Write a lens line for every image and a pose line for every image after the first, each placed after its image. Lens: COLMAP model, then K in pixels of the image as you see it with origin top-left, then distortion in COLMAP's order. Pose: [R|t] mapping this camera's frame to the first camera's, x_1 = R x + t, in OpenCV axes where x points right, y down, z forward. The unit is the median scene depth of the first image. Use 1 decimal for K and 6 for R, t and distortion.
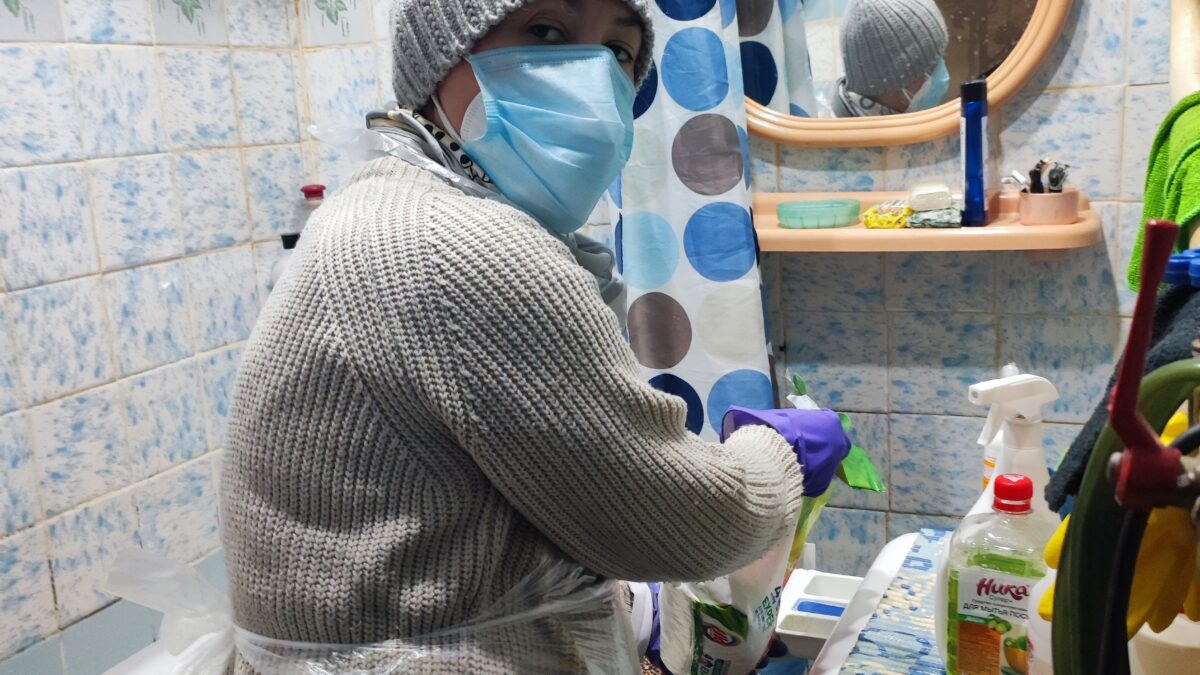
lens RADIAL K [[1168.2, 0, 600.9], [0, 1168.2, 334.9], [0, 0, 1]] dist [0.011682, 0.000000]
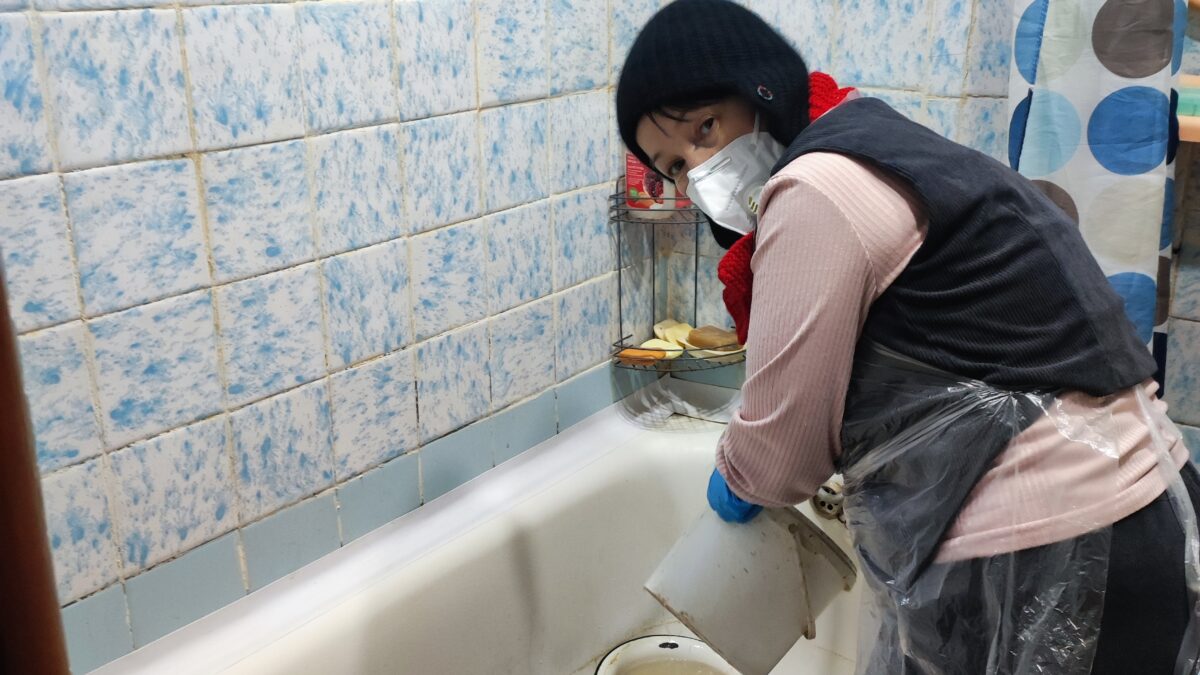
lens RADIAL K [[1168.2, 0, 597.7], [0, 1168.2, 341.0], [0, 0, 1]] dist [0.011682, 0.000000]
pose [[0.974260, 0.121737, -0.189731, -0.109164], [-0.094427, 0.984635, 0.146890, -0.013429], [0.204698, -0.125194, 0.970786, 0.013748]]
